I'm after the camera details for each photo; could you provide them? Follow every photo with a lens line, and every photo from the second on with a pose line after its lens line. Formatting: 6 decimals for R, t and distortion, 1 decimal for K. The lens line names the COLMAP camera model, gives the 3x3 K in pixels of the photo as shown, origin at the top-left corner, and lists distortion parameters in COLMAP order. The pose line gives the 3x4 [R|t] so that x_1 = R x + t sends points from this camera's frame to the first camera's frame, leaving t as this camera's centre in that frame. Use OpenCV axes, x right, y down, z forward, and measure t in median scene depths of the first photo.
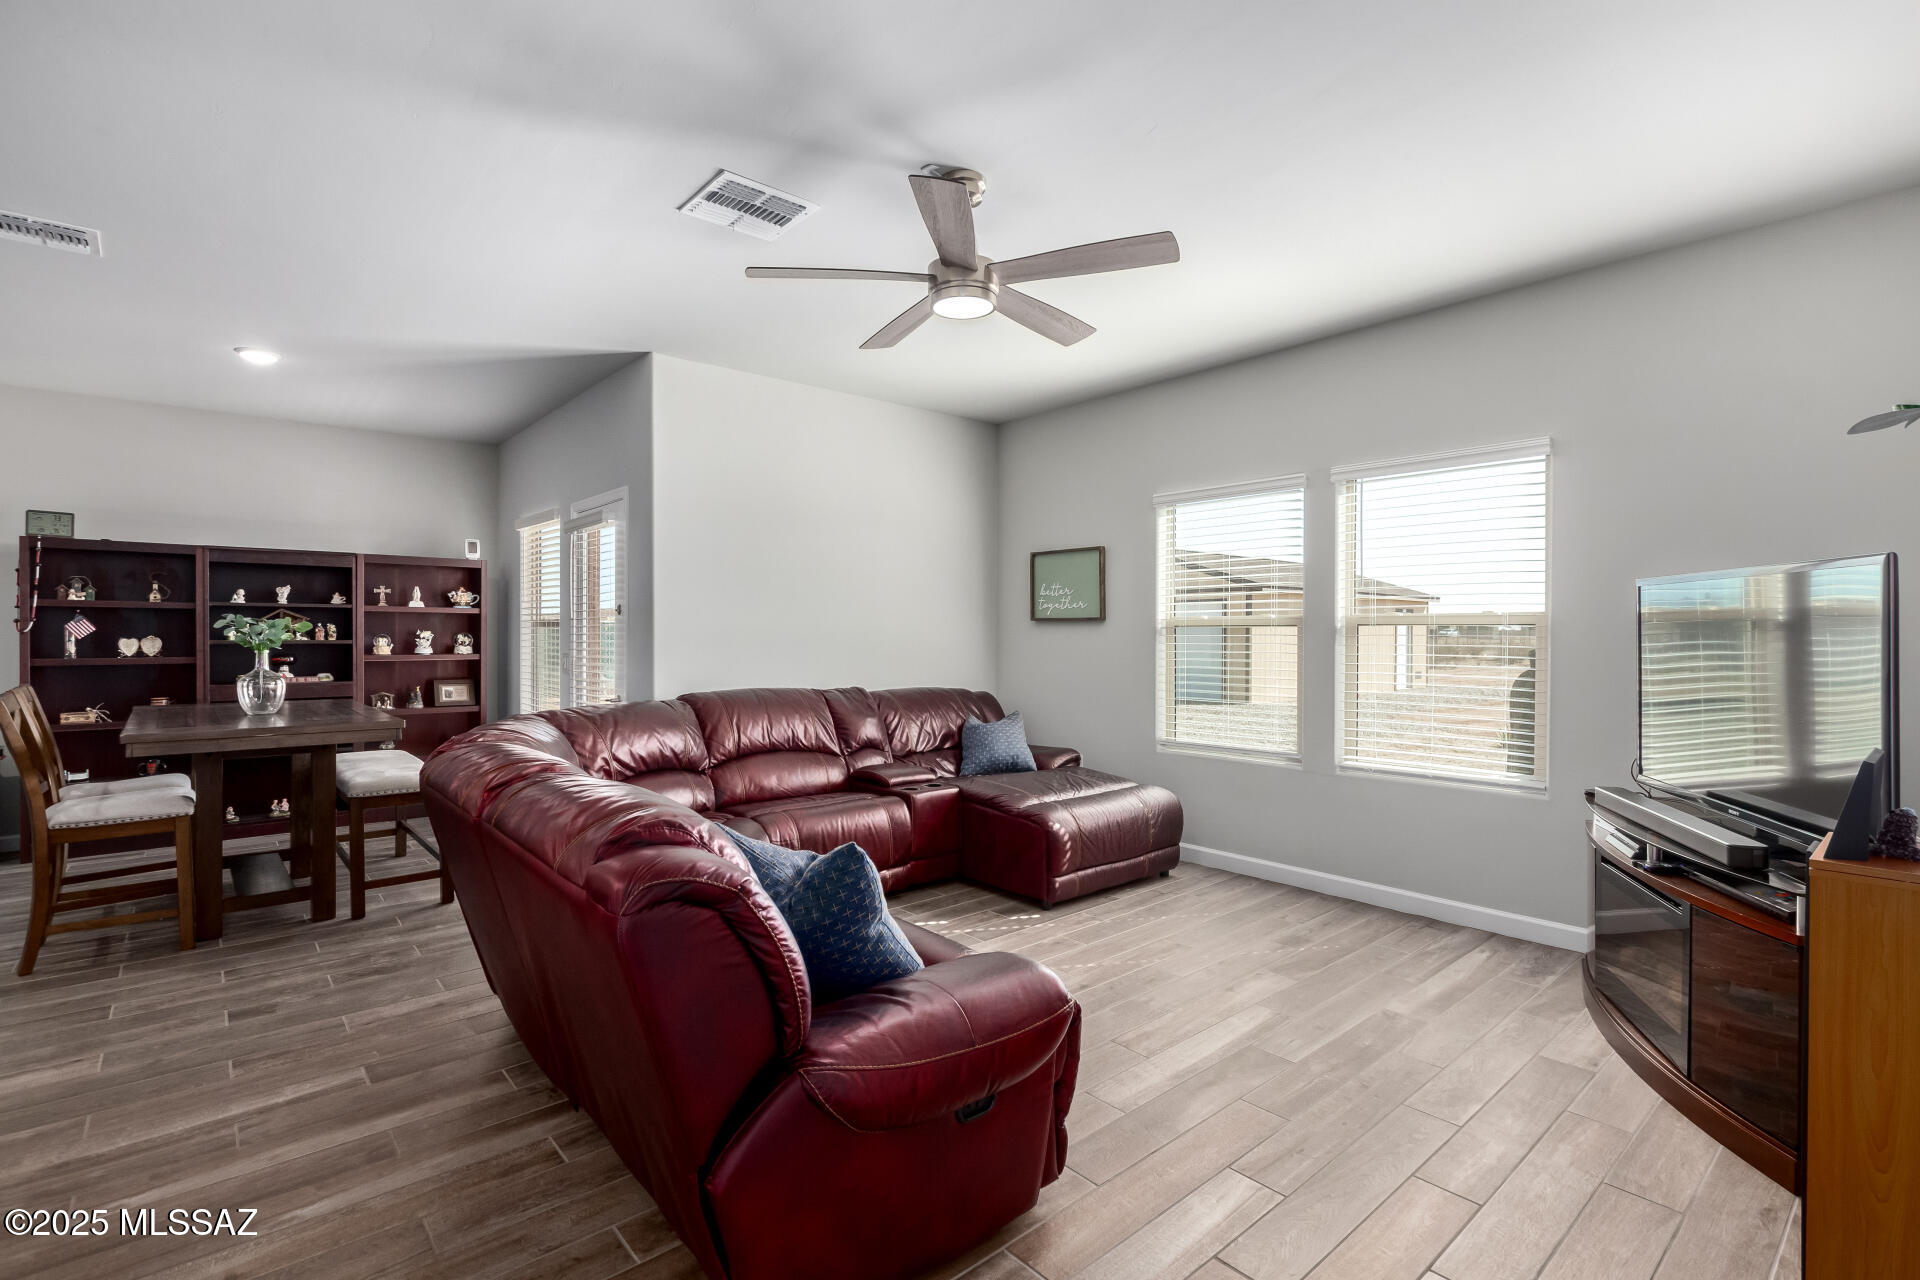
lens RADIAL K [[883.6, 0, 956.0], [0, 883.6, 635.2], [0, 0, 1]] dist [-0.005858, 0.001119]
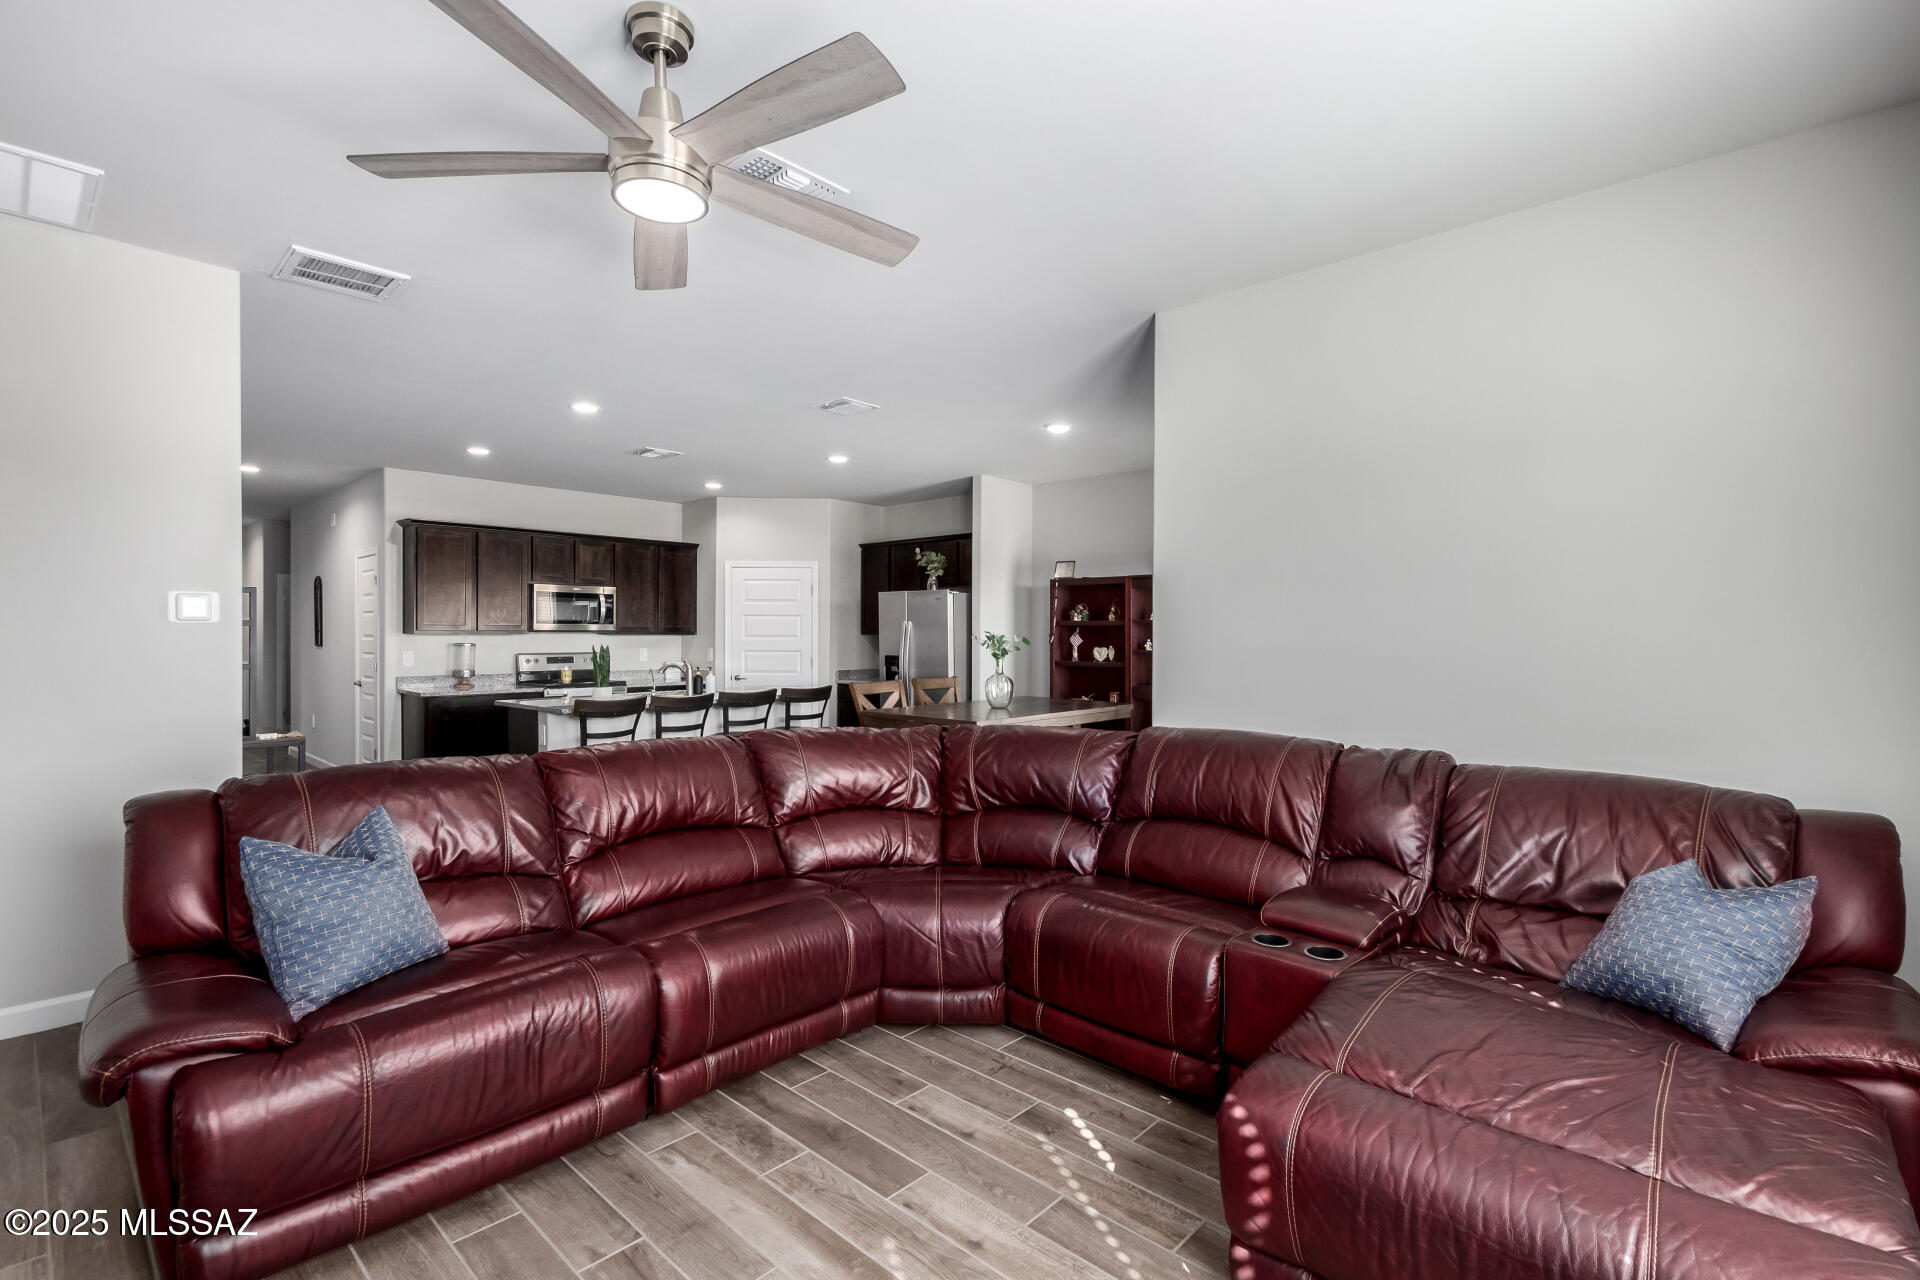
lens RADIAL K [[883.6, 0, 969.1], [0, 883.6, 636.3], [0, 0, 1]] dist [-0.005858, 0.001119]
pose [[0.108549, 0.001629, -0.994090, 0.401089], [-0.006505, 0.999978, 0.000929, -0.013792], [0.994070, 0.006366, 0.108557, 0.631238]]
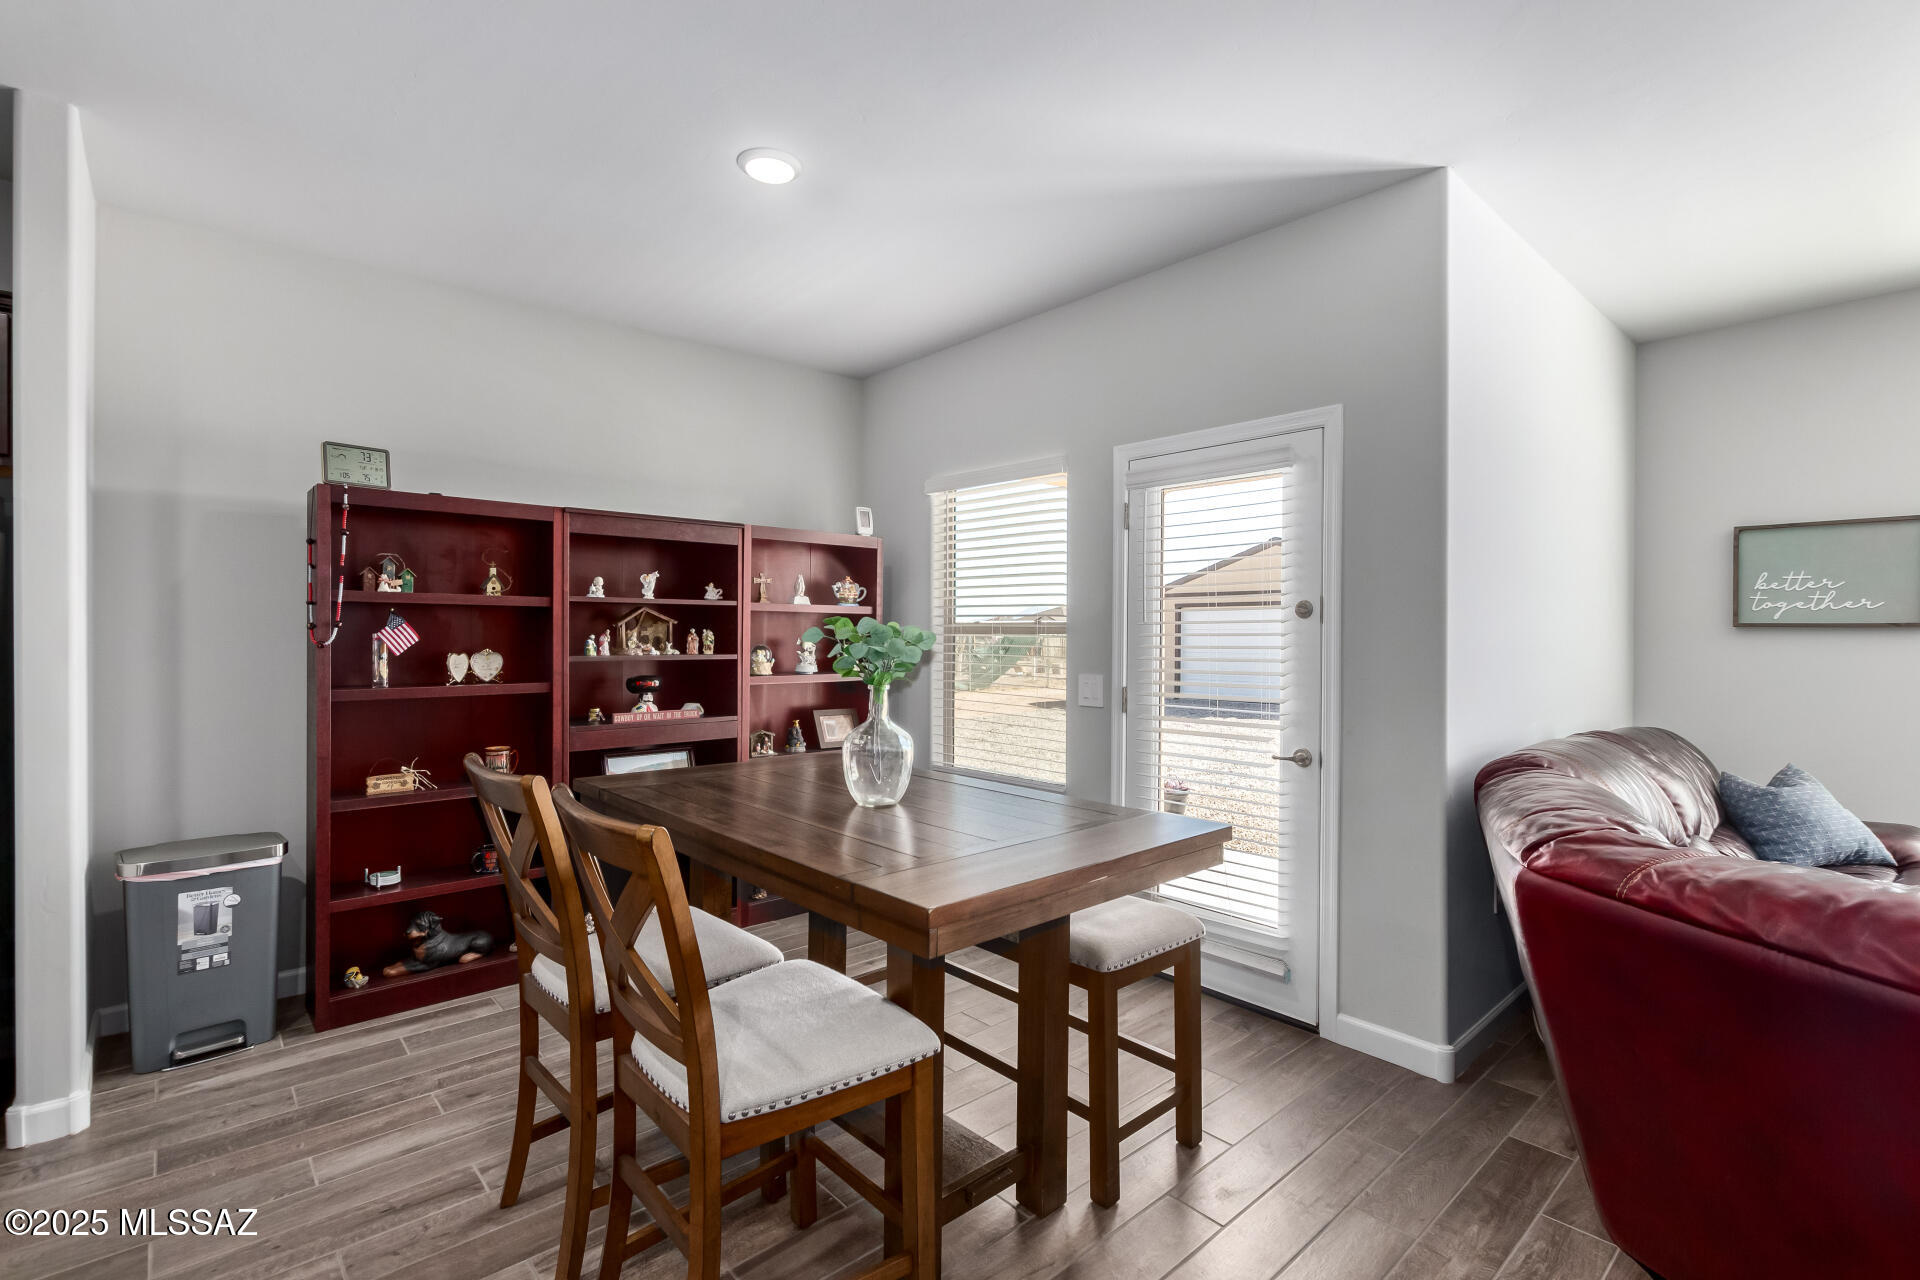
lens RADIAL K [[883.6, 0, 952.3], [0, 883.6, 642.6], [0, 0, 1]] dist [-0.005858, 0.001119]
pose [[0.999963, 0.001373, 0.008487, -0.580615], [-0.001429, 0.999977, 0.006622, -0.008955], [-0.008478, -0.006634, 0.999942, 0.360577]]
